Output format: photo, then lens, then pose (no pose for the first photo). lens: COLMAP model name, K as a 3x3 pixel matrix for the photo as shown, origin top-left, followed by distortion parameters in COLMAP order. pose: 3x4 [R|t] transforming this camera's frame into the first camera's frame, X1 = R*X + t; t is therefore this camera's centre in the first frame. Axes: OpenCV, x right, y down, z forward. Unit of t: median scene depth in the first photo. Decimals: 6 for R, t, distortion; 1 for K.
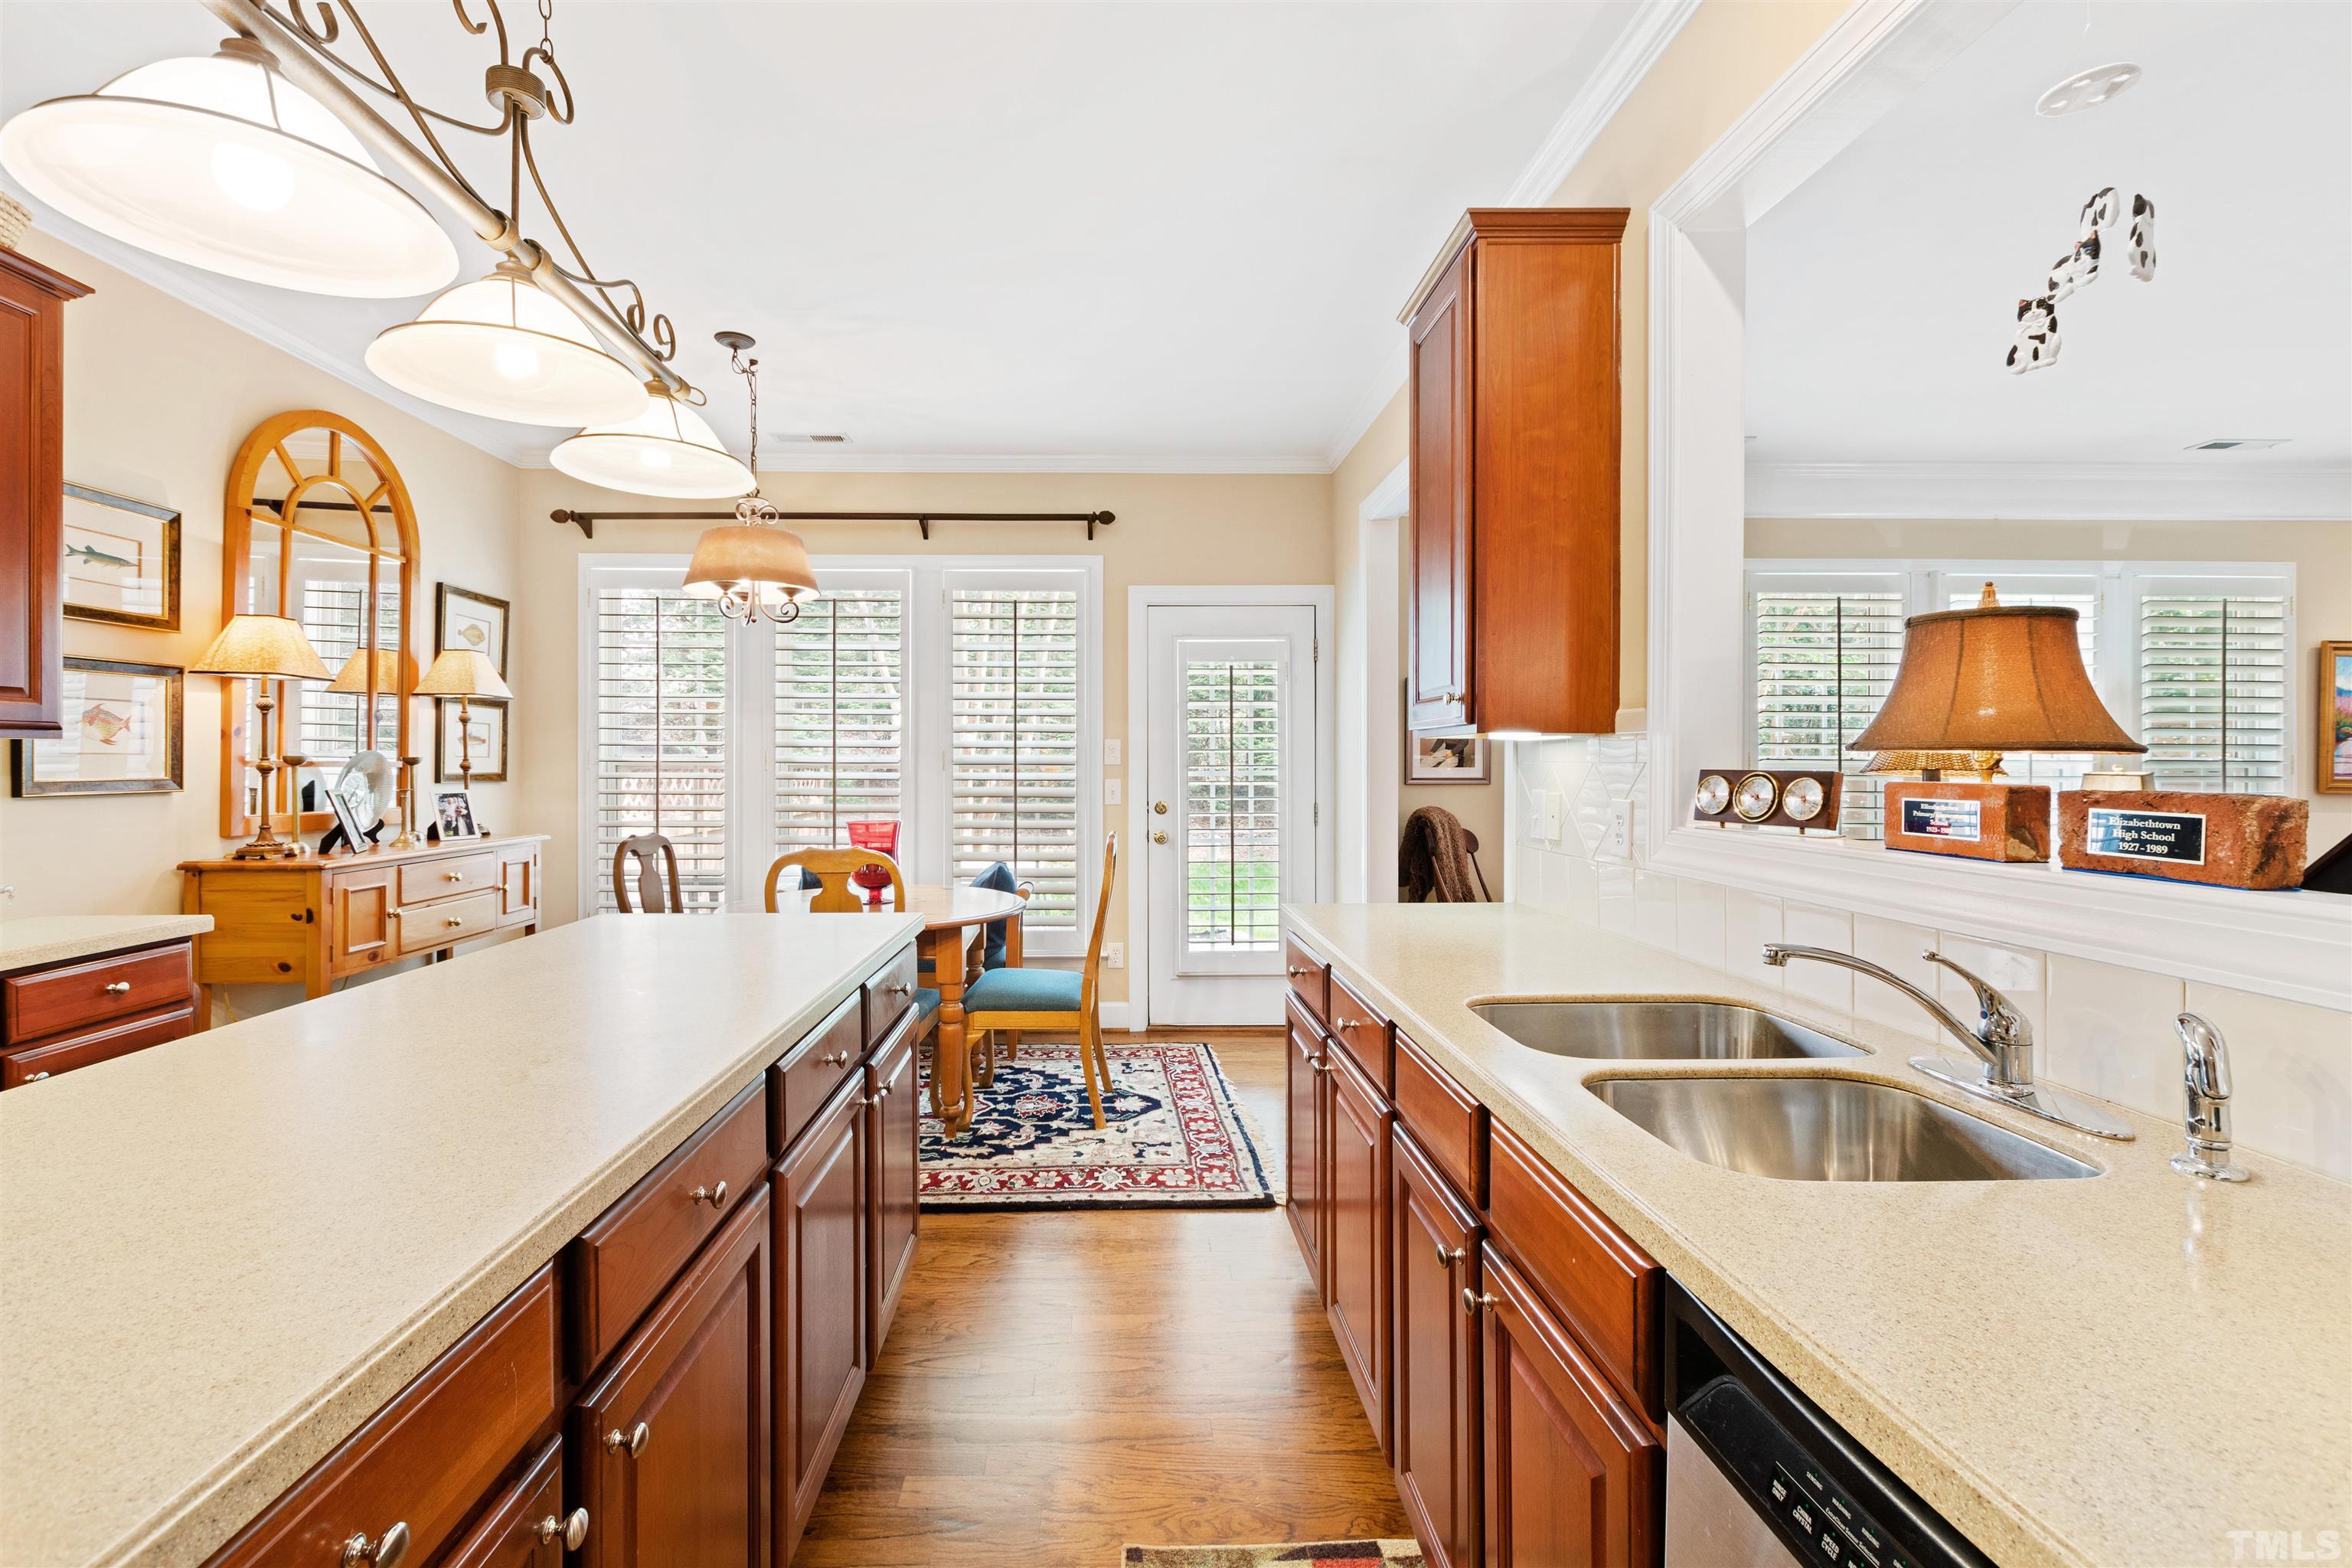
lens RADIAL K [[1051.8, 0, 1139.3], [0, 1051.8, 766.0], [0, 0, 1]] dist [0.003432, -0.000356]
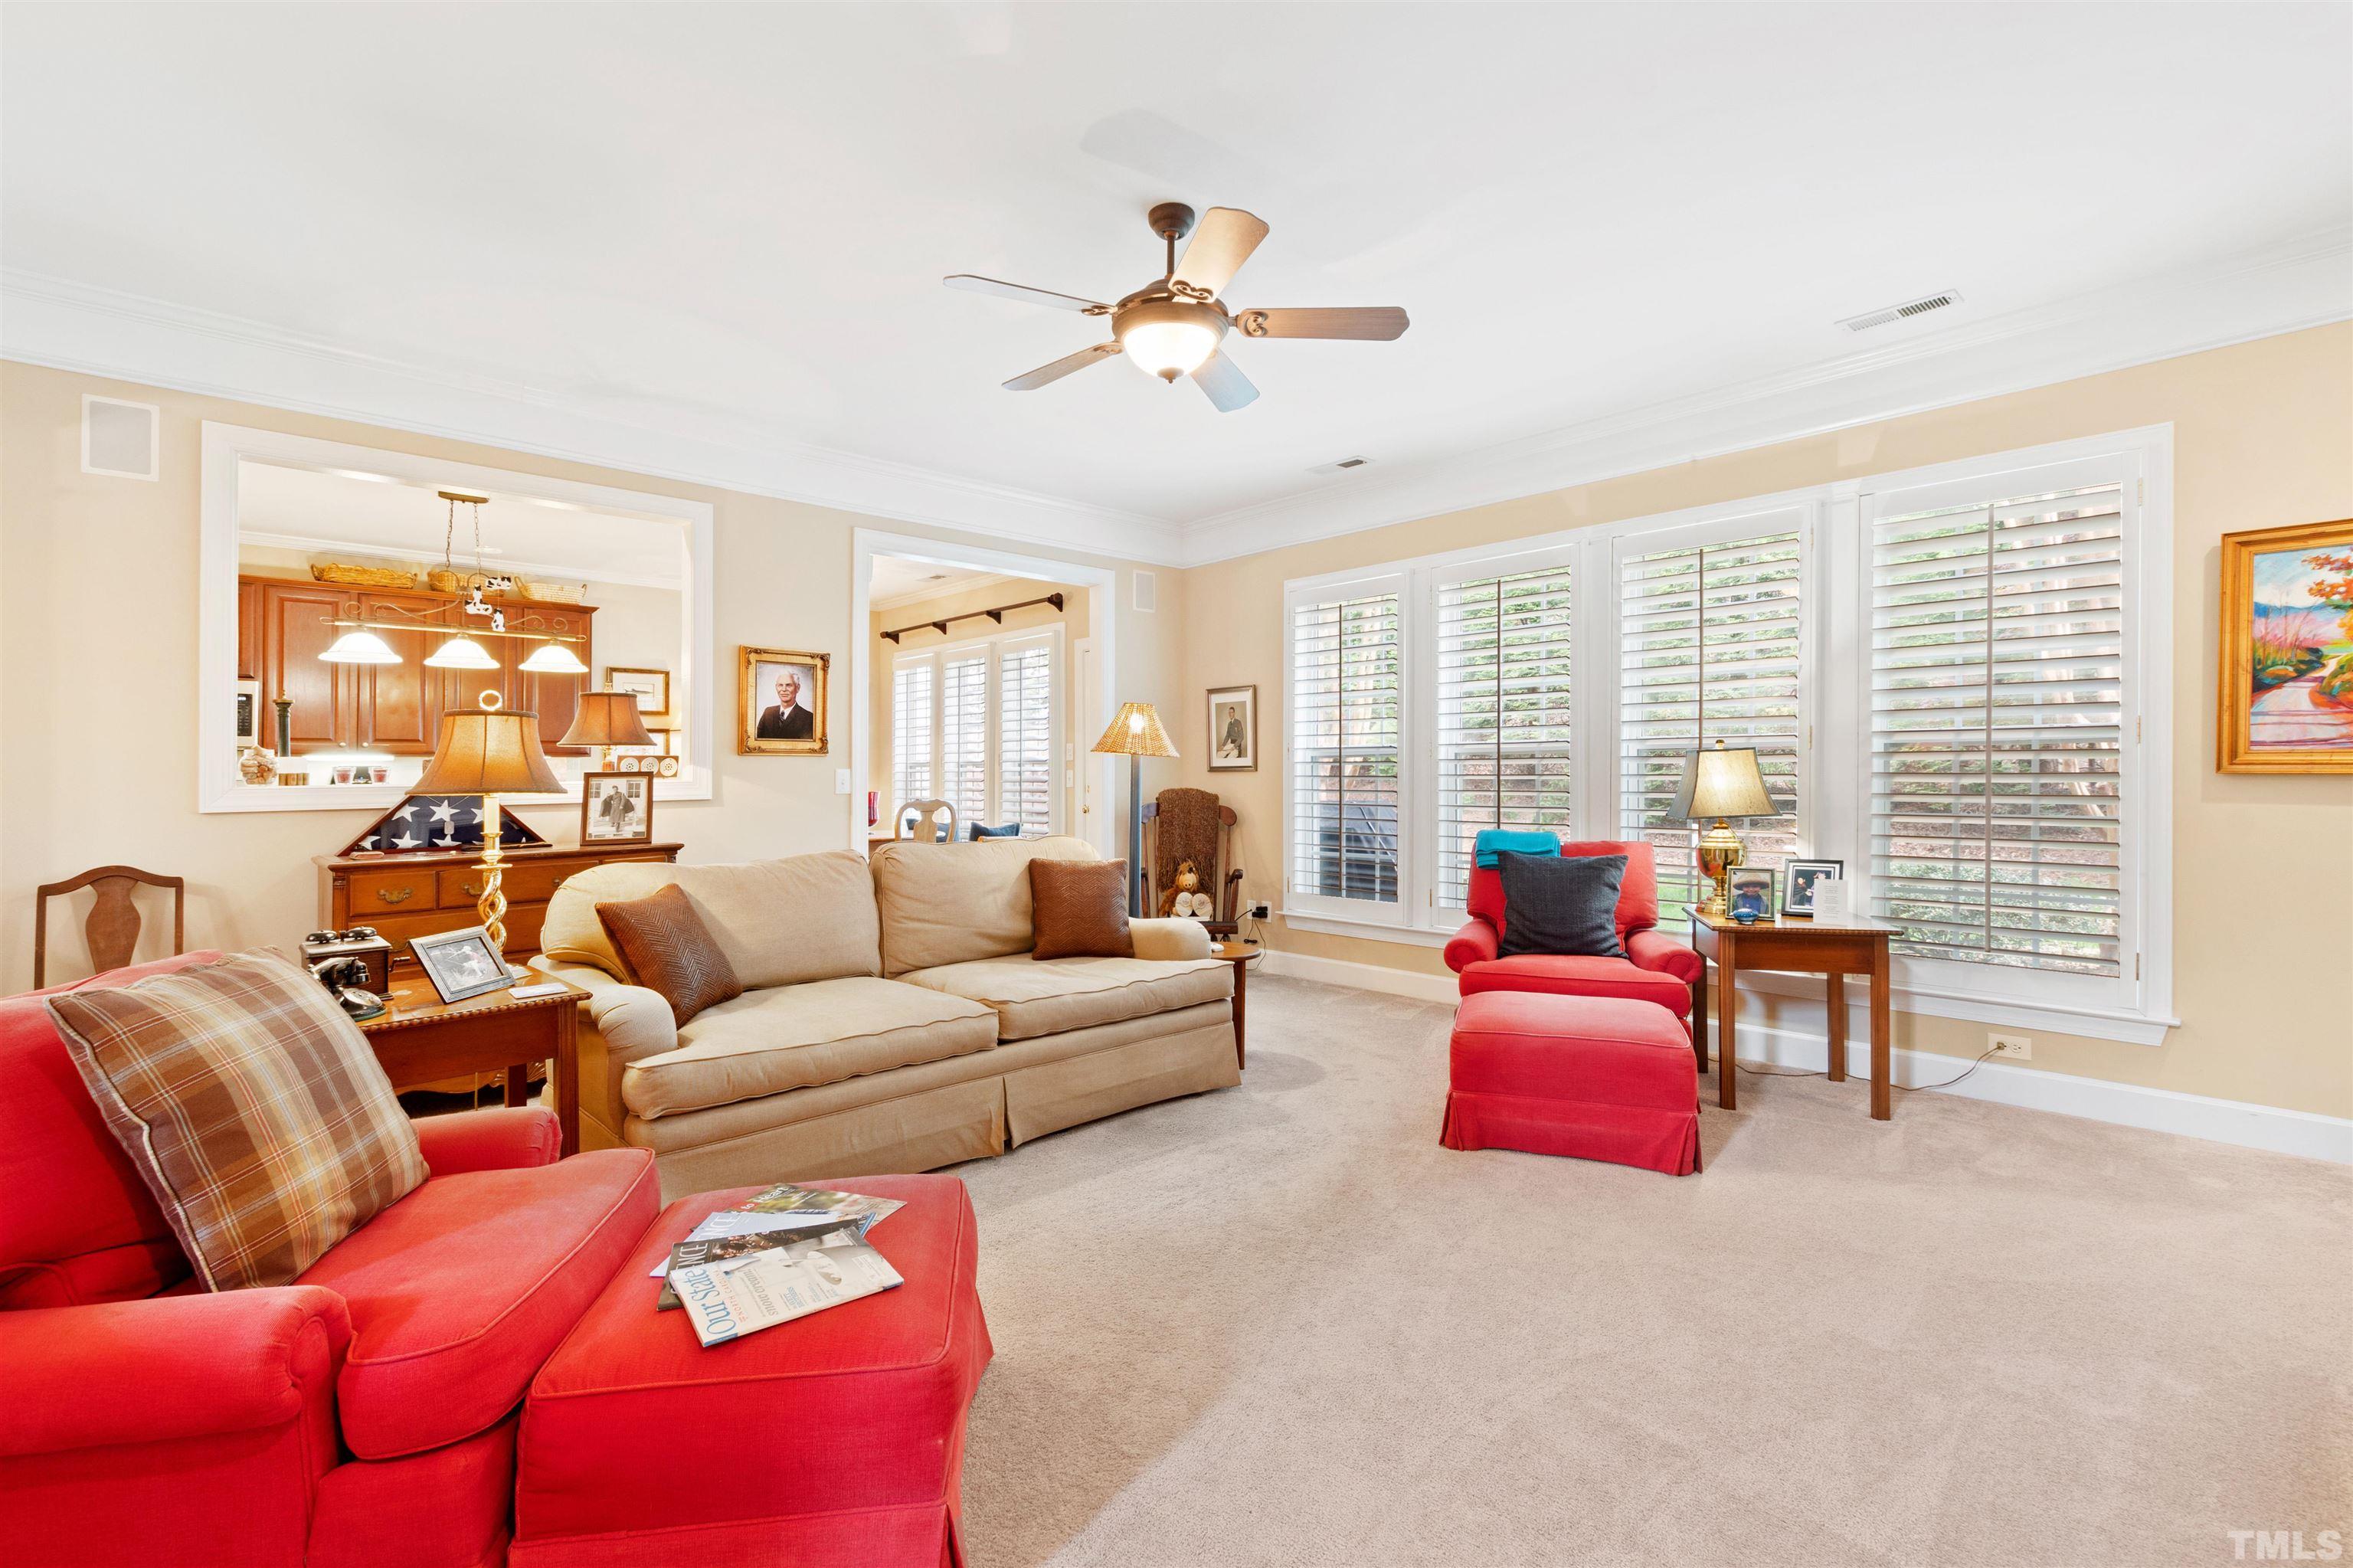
lens RADIAL K [[1111.4, 0, 1174.2], [0, 1111.4, 778.4], [0, 0, 1]] dist [0.005743, 0.000327]
pose [[0.651692, -0.004872, -0.758468, 1.834626], [0.008440, 0.999964, 0.000829, 0.035492], [0.758436, -0.006942, 0.651710, 0.112036]]
